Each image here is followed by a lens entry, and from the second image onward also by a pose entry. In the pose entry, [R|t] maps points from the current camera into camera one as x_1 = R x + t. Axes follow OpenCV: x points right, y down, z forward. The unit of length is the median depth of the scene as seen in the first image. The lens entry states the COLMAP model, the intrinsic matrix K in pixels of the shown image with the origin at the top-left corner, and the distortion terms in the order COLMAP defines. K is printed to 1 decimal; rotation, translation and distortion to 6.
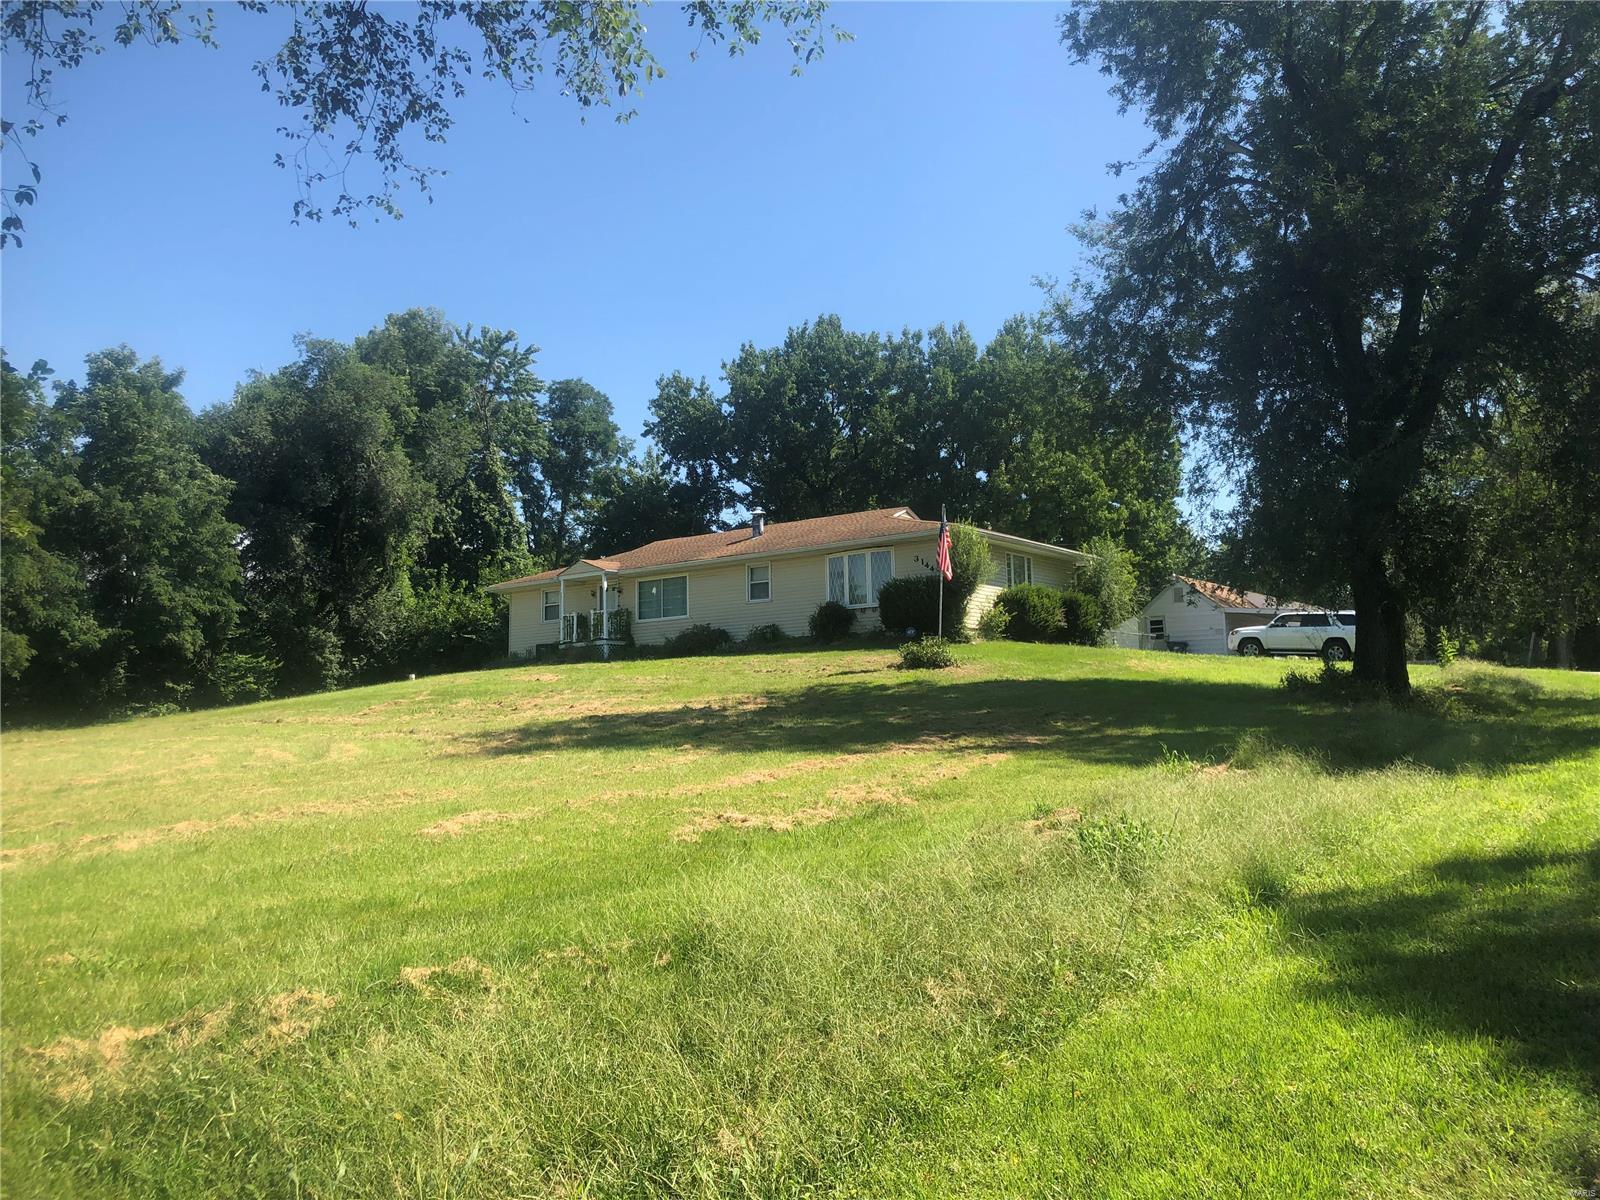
lens RADIAL K [[1307.3, 0, 800.0], [0, 1307.3, 600.0], [0, 0, 1]] dist [-0.000313, 0.005138]
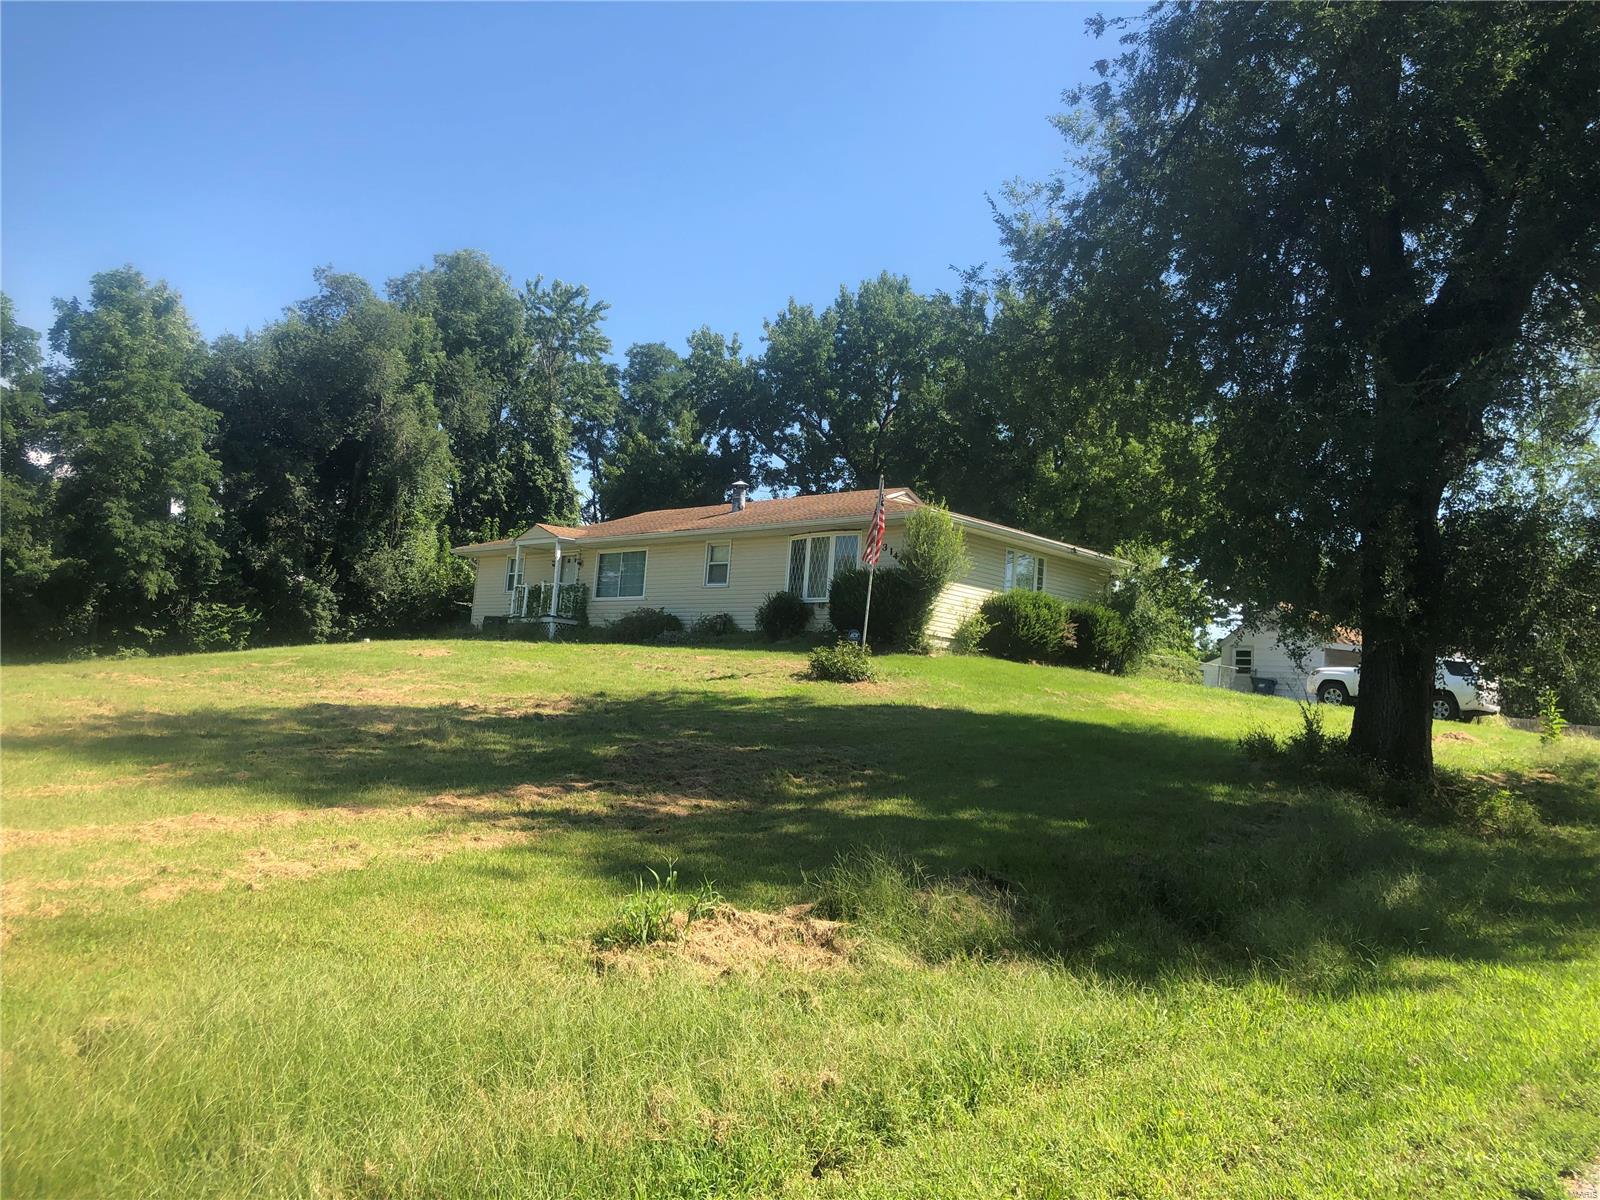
lens RADIAL K [[1298.2, 0, 800.0], [0, 1298.2, 600.0], [0, 0, 1]] dist [0.000941, -0.006996]
pose [[0.987378, 0.080913, -0.136151, 0.111928], [-0.080706, 0.996713, 0.007050, -0.000158], [0.136274, 0.004027, 0.990663, 0.141924]]
